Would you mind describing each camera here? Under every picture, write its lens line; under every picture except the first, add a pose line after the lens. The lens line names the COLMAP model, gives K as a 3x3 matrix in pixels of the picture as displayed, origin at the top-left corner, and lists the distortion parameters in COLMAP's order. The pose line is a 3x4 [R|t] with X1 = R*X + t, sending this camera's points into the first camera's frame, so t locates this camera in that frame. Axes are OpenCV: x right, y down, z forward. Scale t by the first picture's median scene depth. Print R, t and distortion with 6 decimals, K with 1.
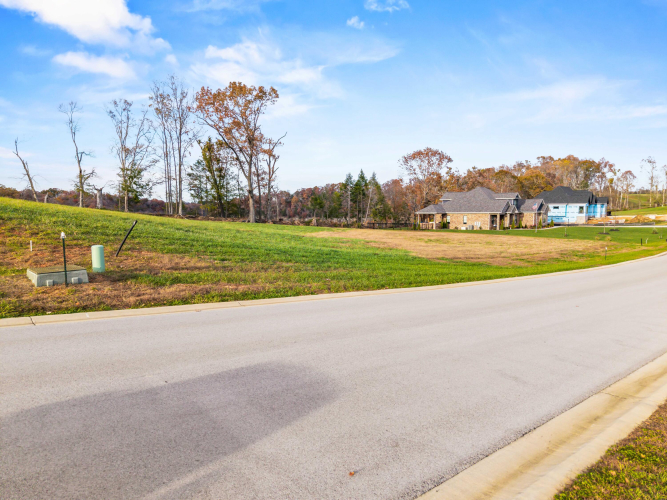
lens RADIAL K [[454.4, 0, 331.0], [0, 454.4, 250.8], [0, 0, 1]] dist [0.008515, -0.002057]
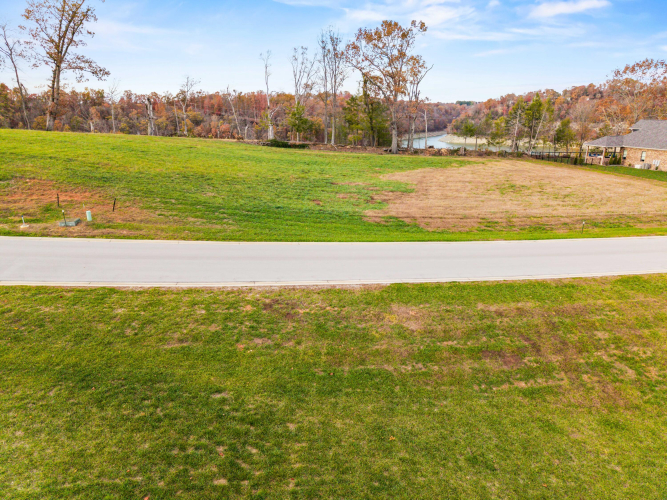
lens RADIAL K [[455.2, 0, 327.2], [0, 455.2, 251.1], [0, 0, 1]] dist [0.012111, -0.004032]
pose [[0.848092, 0.164010, -0.503826, 0.262732], [-0.053555, 0.972551, 0.226444, -0.060418], [0.527135, -0.165063, 0.833596, -0.072045]]
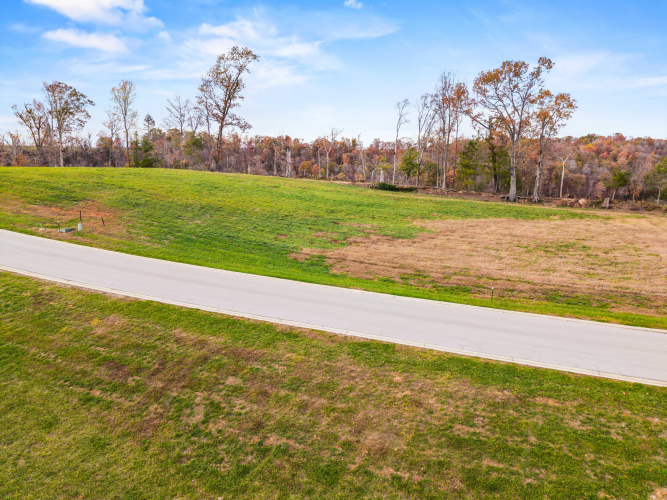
lens RADIAL K [[455.2, 0, 327.2], [0, 455.2, 251.1], [0, 0, 1]] dist [0.012111, -0.004032]
pose [[0.440333, 0.190149, -0.877468, 0.493499], [-0.079949, 0.981738, 0.172624, -0.080325], [0.894268, -0.005859, 0.447494, 0.146592]]
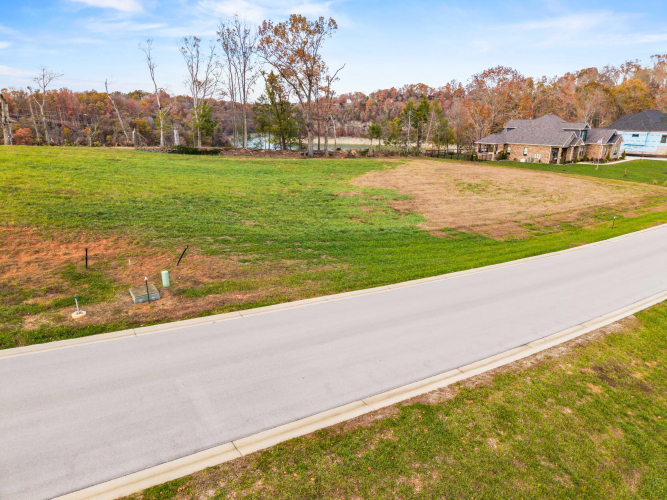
lens RADIAL K [[455.2, 0, 327.2], [0, 455.2, 251.1], [0, 0, 1]] dist [0.012111, -0.004032]
pose [[0.985153, 0.056483, -0.162119, 0.046908], [-0.021310, 0.977257, 0.210985, -0.058994], [0.170349, -0.204398, 0.963952, -0.069252]]
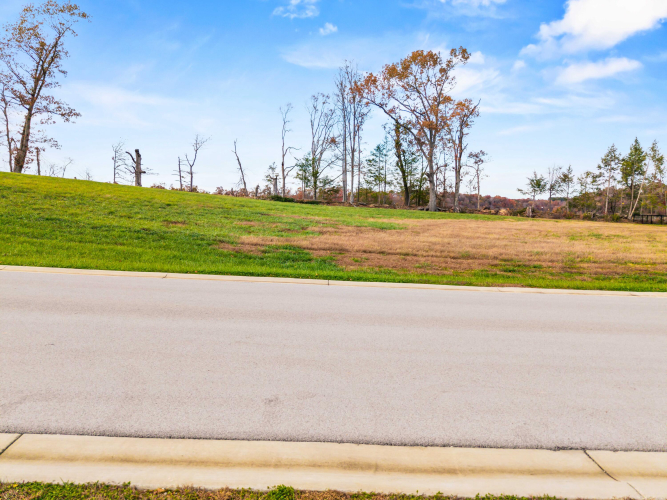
lens RADIAL K [[446.2, 0, 327.2], [0, 446.2, 249.7], [0, 0, 1]] dist [0.022106, -0.001394]
pose [[0.727125, 0.063081, -0.683601, 0.235078], [-0.061144, 0.997763, 0.027035, 0.000739], [0.683777, 0.022141, 0.729355, 0.211488]]
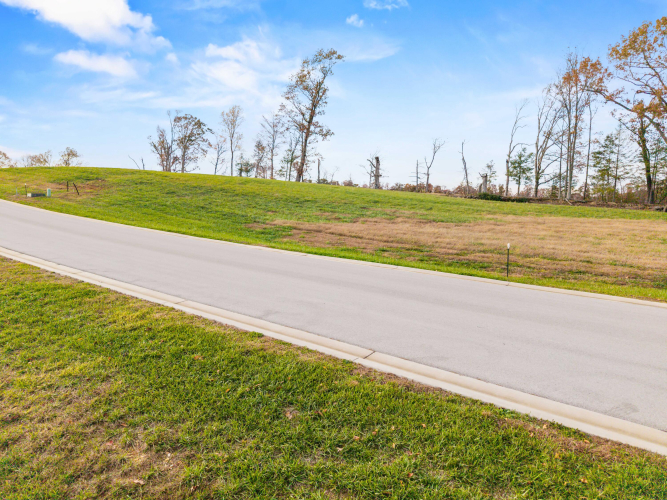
lens RADIAL K [[453.9, 0, 333.5], [0, 453.9, 250.0], [0, 0, 1]] dist [0.041771, -0.002019]
pose [[0.143805, 0.097485, -0.984793, 0.401500], [-0.100280, 0.991449, 0.083500, -0.008176], [0.984512, 0.086747, 0.152351, 0.331453]]
